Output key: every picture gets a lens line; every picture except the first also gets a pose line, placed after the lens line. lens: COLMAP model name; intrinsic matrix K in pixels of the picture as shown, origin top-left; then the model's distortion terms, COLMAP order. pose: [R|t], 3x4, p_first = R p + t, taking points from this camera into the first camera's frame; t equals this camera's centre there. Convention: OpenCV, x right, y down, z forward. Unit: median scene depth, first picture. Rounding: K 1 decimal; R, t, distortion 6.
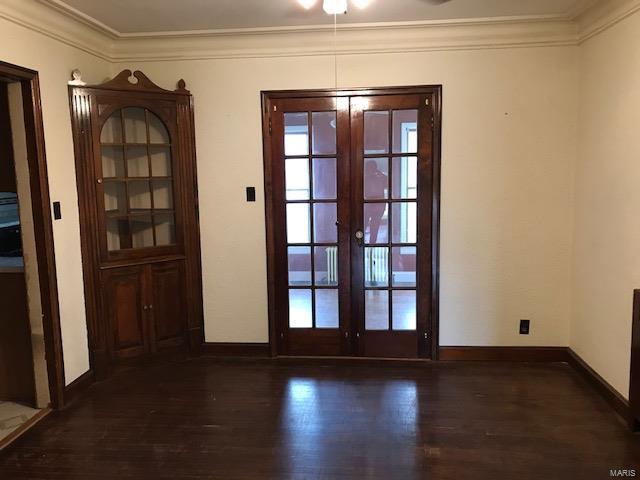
lens RADIAL K [[526.5, 0, 313.0], [0, 526.5, 239.9], [0, 0, 1]] dist [0.041609, -0.034018]
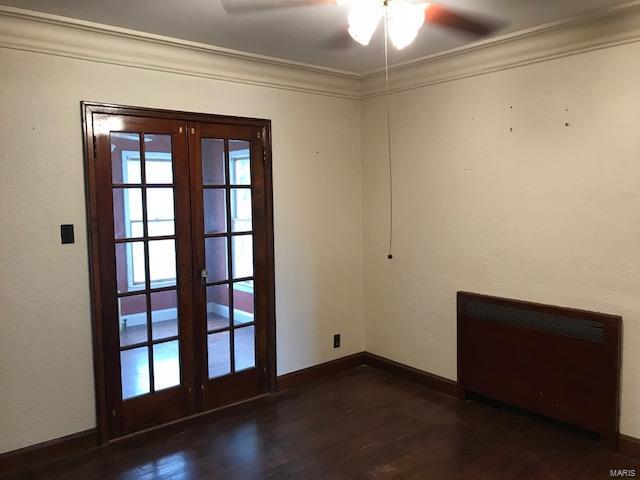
lens RADIAL K [[526.5, 0, 324.6], [0, 526.5, 237.2], [0, 0, 1]] dist [0.041609, -0.034018]
pose [[0.709145, -0.049227, 0.703342, -0.396191], [0.094648, 0.995177, -0.025776, -0.028871], [-0.698681, 0.084849, 0.710384, 0.209991]]
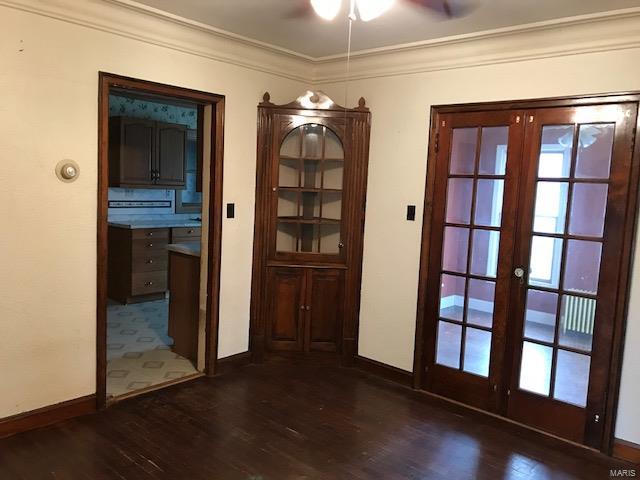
lens RADIAL K [[526.5, 0, 317.3], [0, 526.5, 236.2], [0, 0, 1]] dist [0.041609, -0.034018]
pose [[0.803992, 0.116639, -0.583089, 0.312852], [-0.140786, 0.990032, 0.003920, -0.025212], [0.577734, 0.078939, 0.812399, 0.128592]]
